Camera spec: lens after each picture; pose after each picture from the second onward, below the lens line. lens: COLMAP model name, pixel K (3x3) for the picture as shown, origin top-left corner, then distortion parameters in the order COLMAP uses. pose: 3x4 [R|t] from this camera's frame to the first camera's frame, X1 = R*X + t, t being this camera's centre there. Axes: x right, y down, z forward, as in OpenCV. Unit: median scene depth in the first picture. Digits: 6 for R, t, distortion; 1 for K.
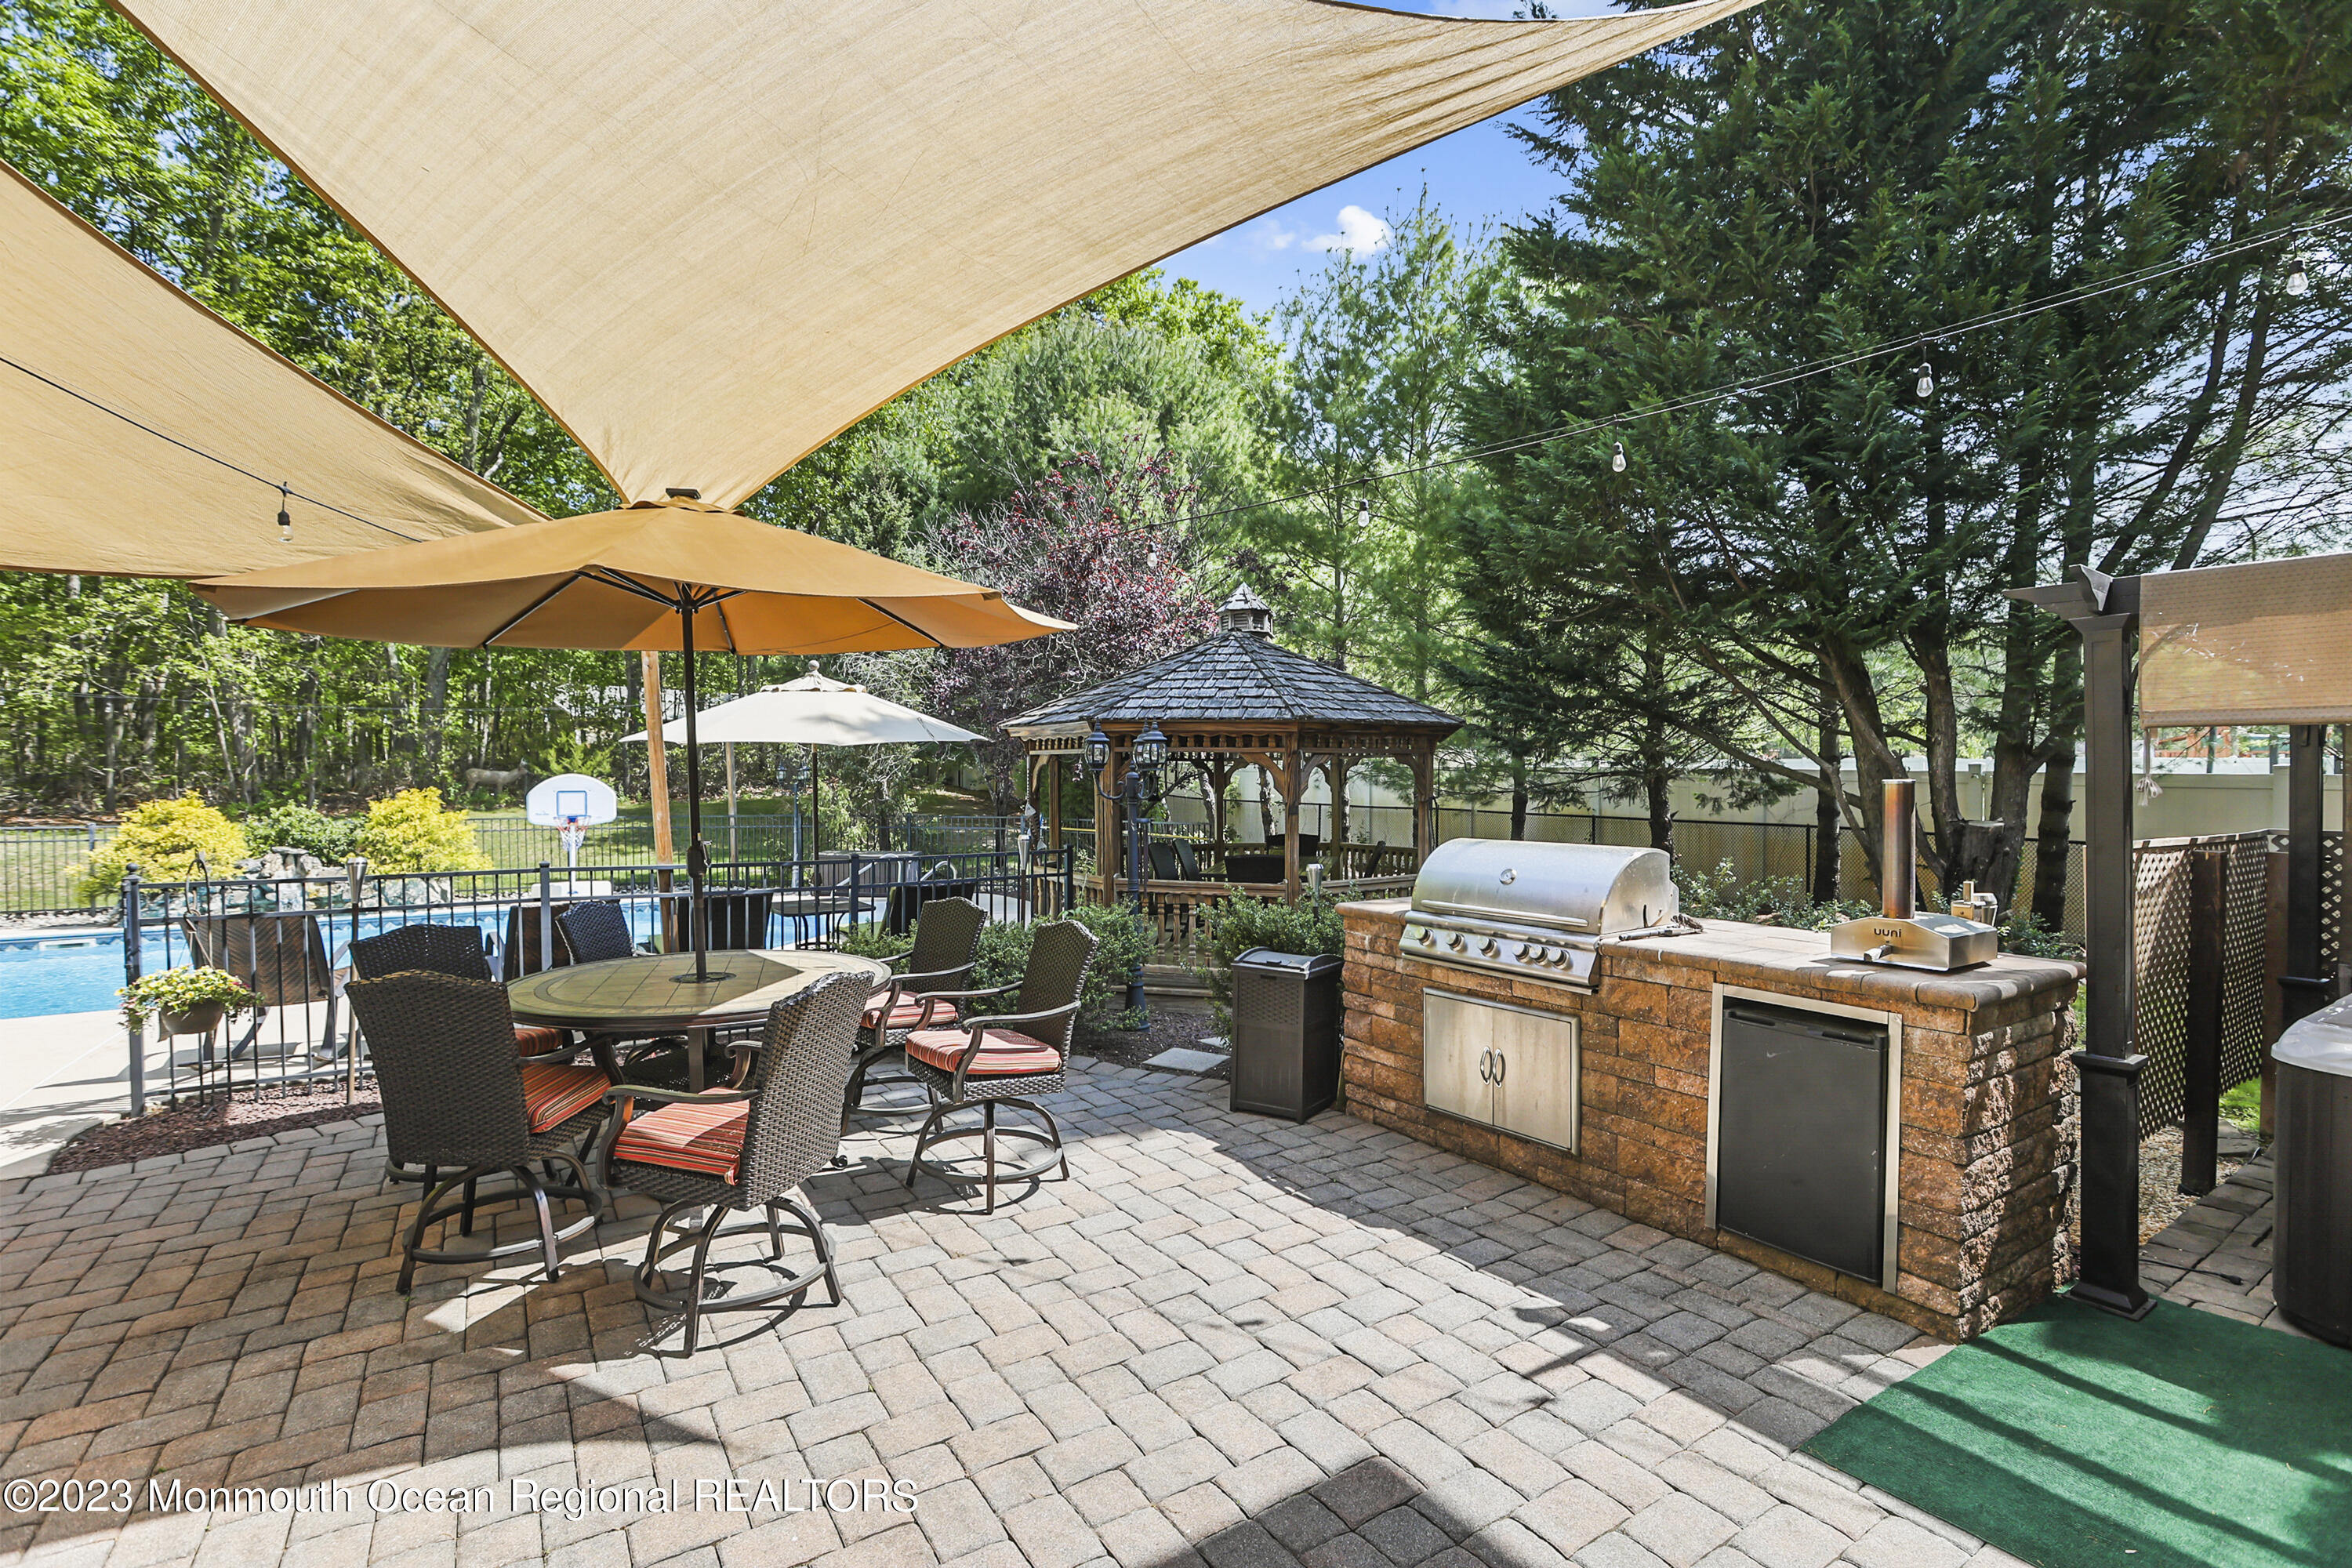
lens RADIAL K [[1083.0, 0, 1170.7], [0, 1083.0, 791.9], [0, 0, 1]] dist [-0.070761, 0.040813]
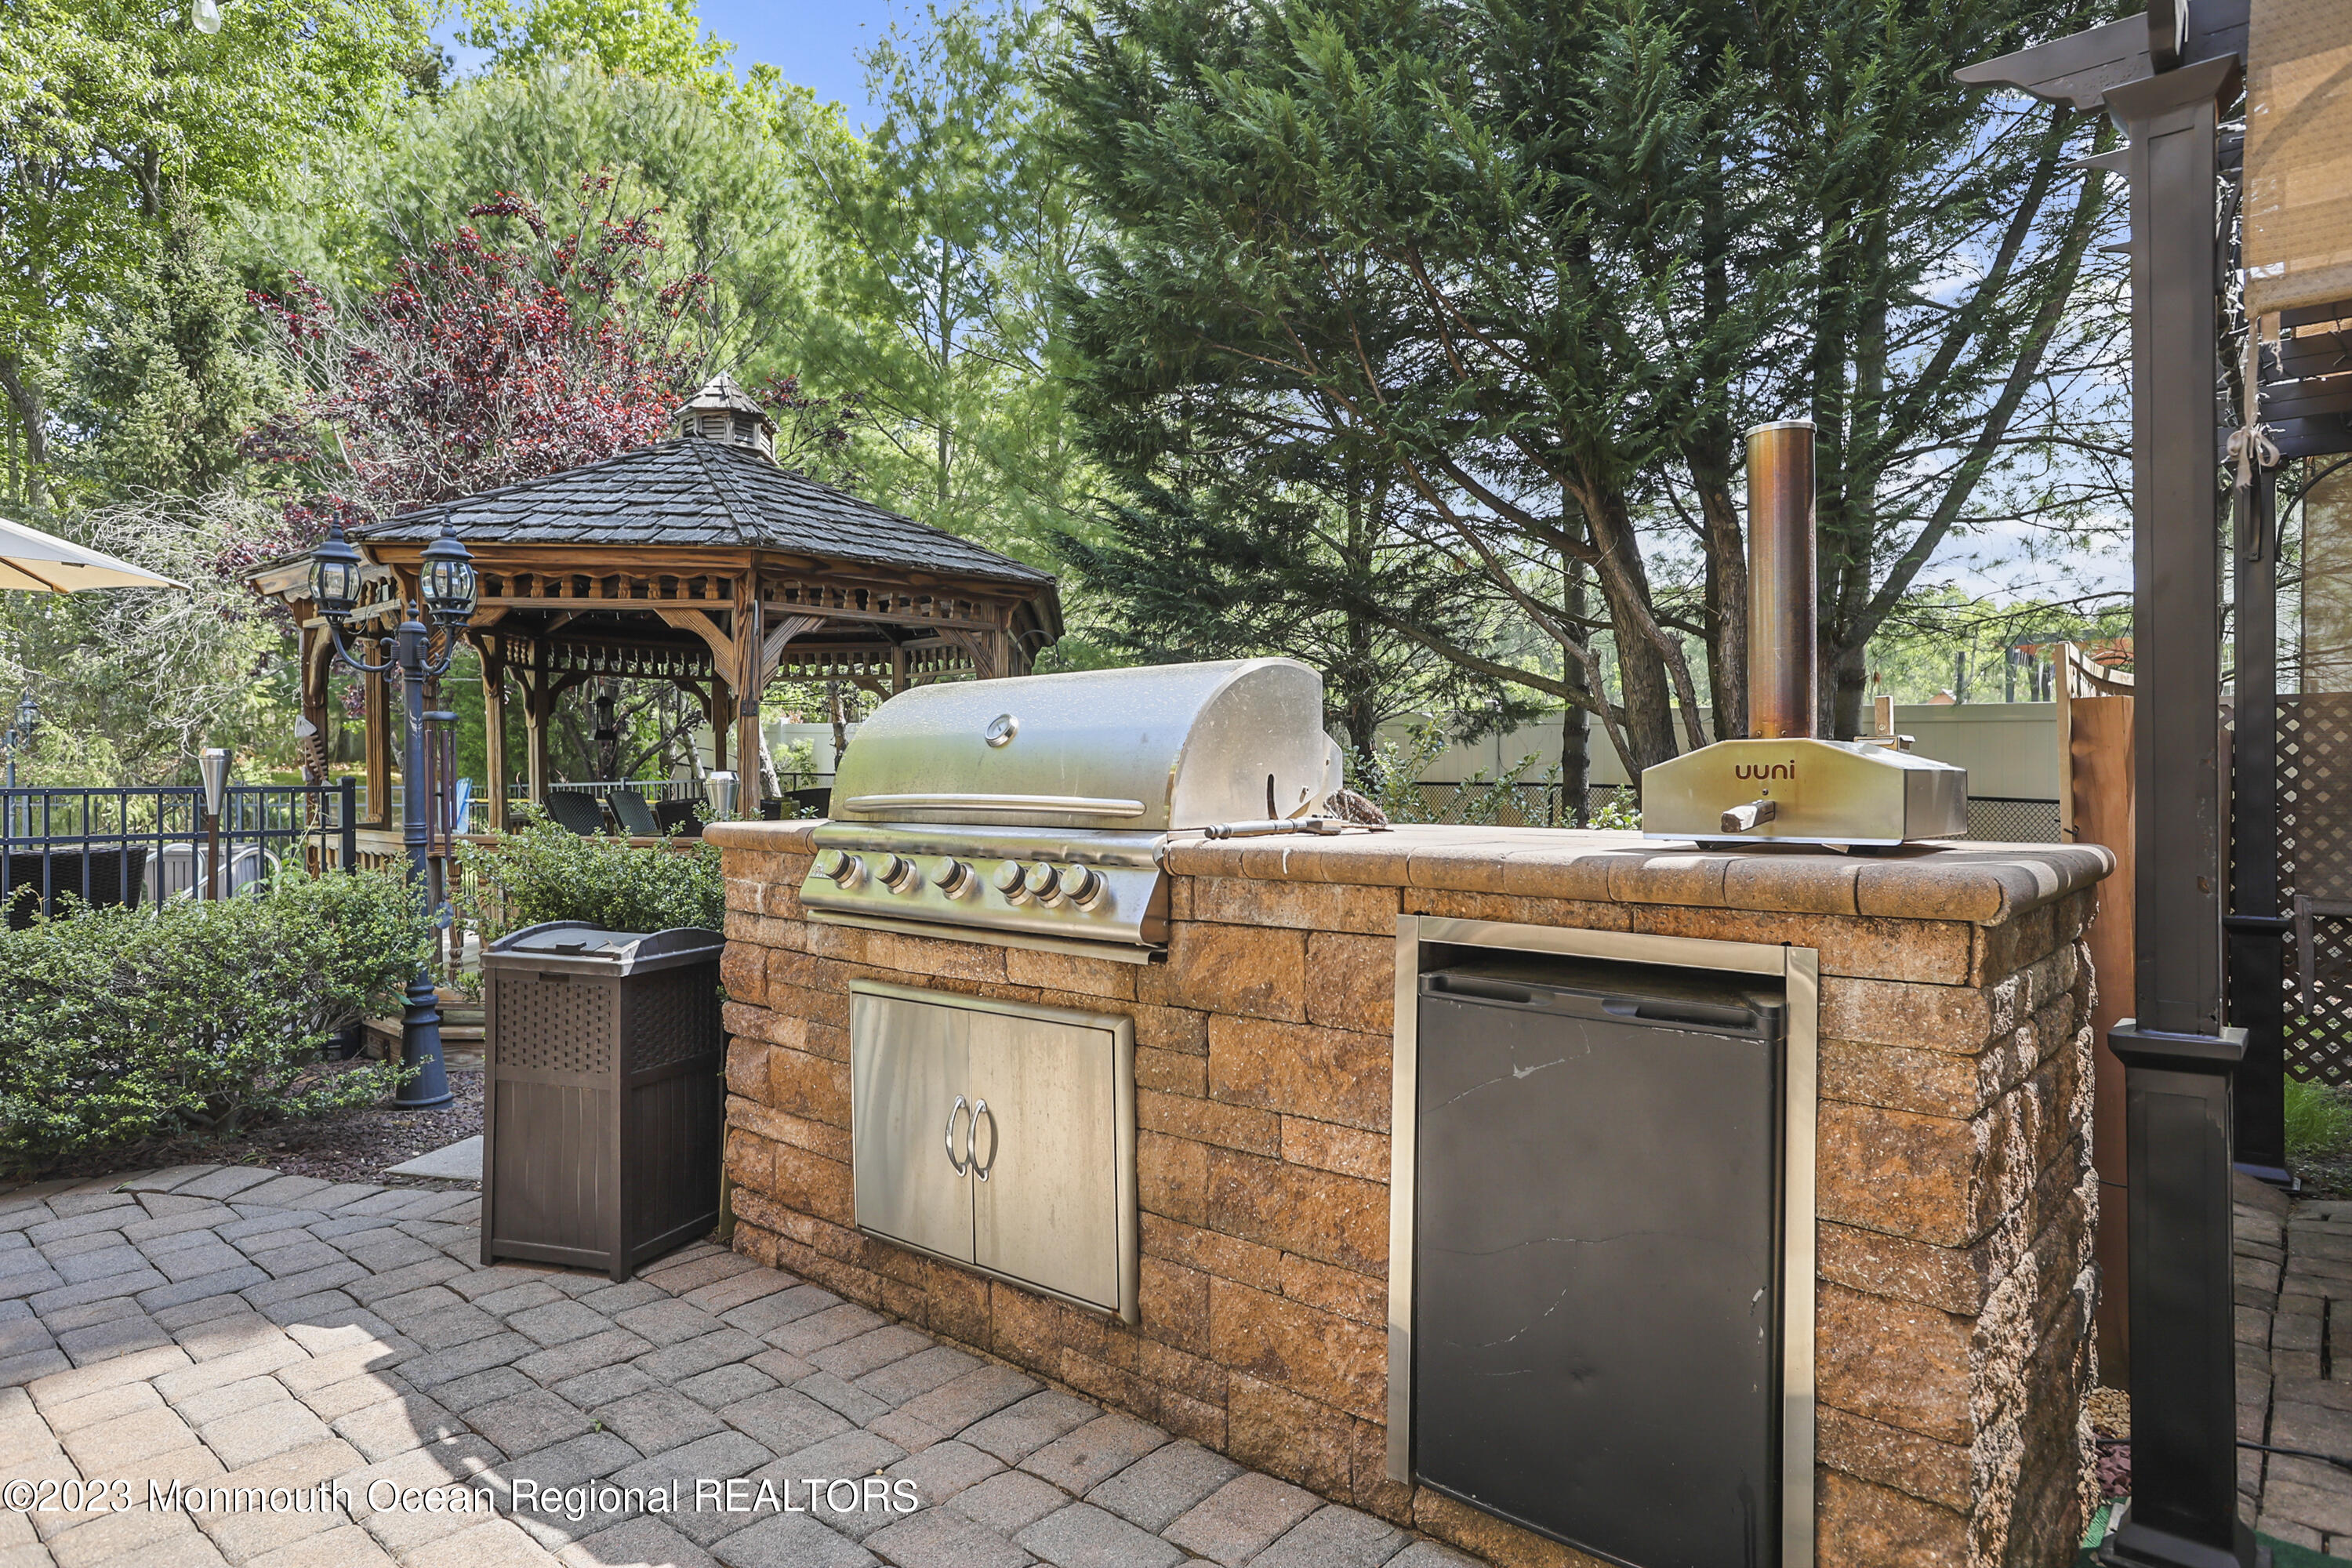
lens RADIAL K [[1387.7, 0, 1176.0], [0, 1387.7, 784.0], [0, 0, 1]] dist [-0.052987, 0.056051]
pose [[0.960814, -0.002012, 0.277186, 0.199412], [0.003560, 0.999981, -0.005082, 0.096111], [-0.277170, 0.005870, 0.960803, 0.360830]]
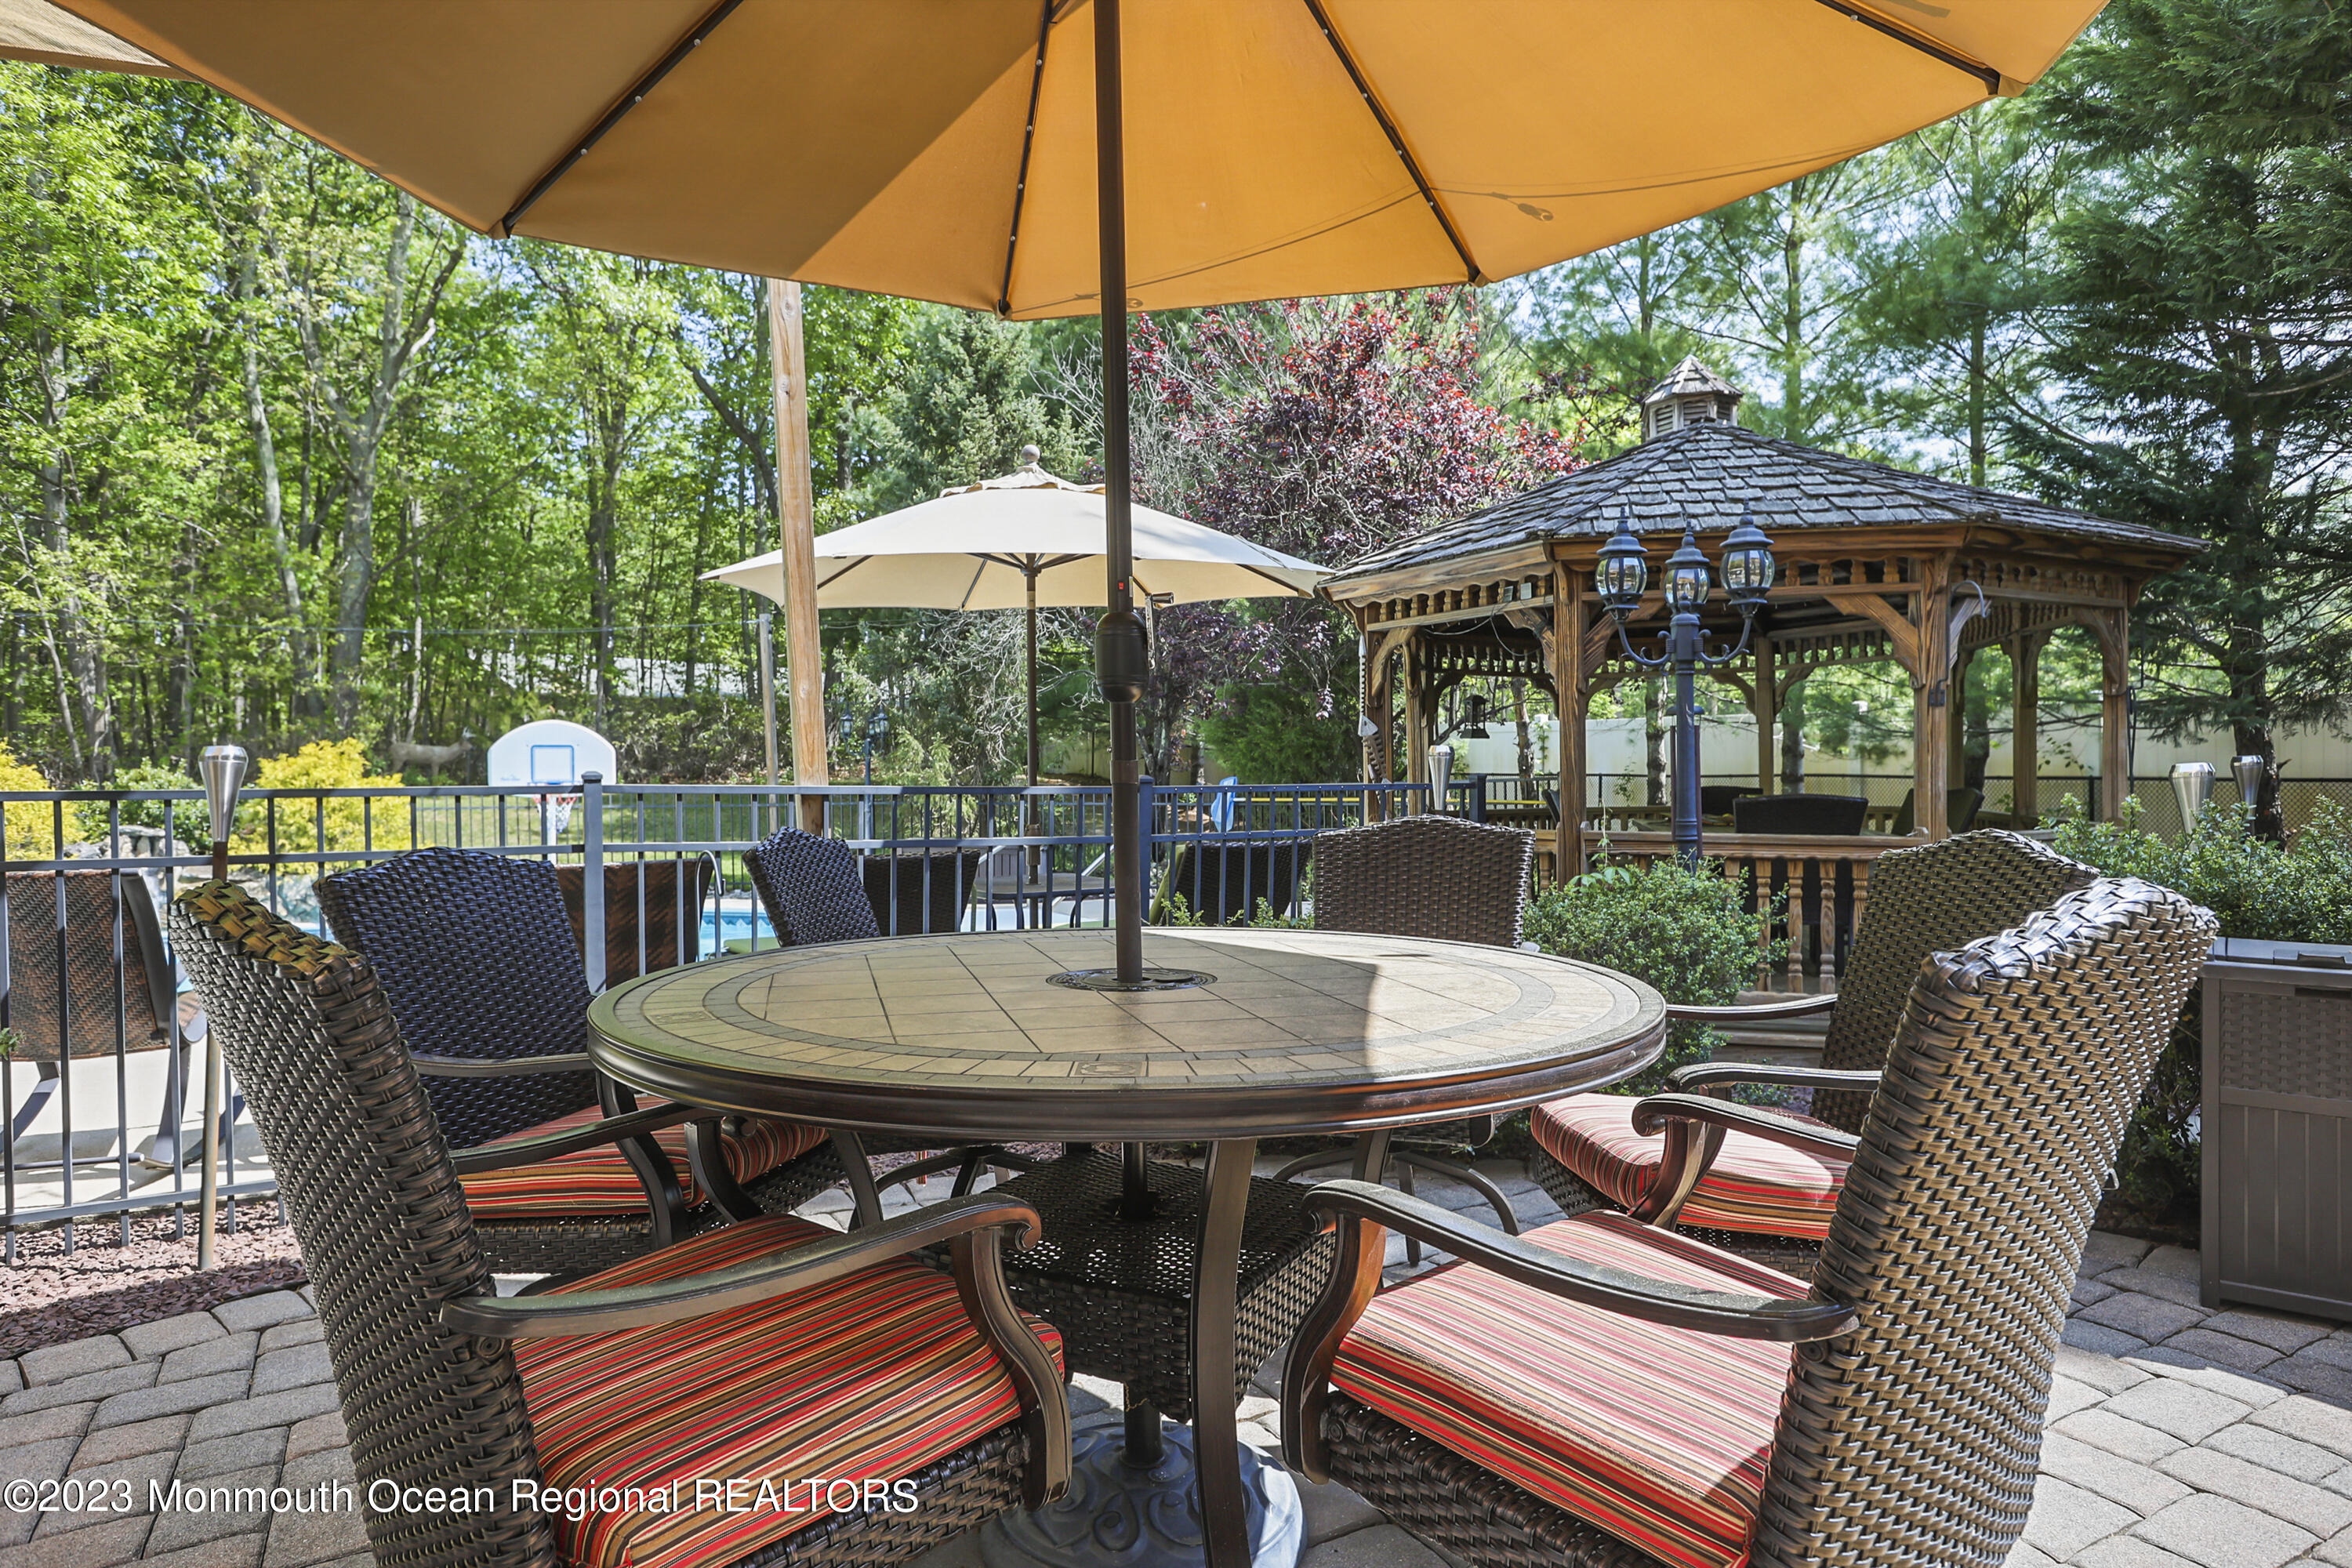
lens RADIAL K [[1387.7, 0, 1176.0], [0, 1387.7, 784.0], [0, 0, 1]] dist [-0.052987, 0.056051]
pose [[0.998011, -0.005118, -0.062827, -0.345177], [0.004686, 0.999964, -0.007021, 0.097731], [0.062861, 0.006712, 0.998000, 0.463441]]
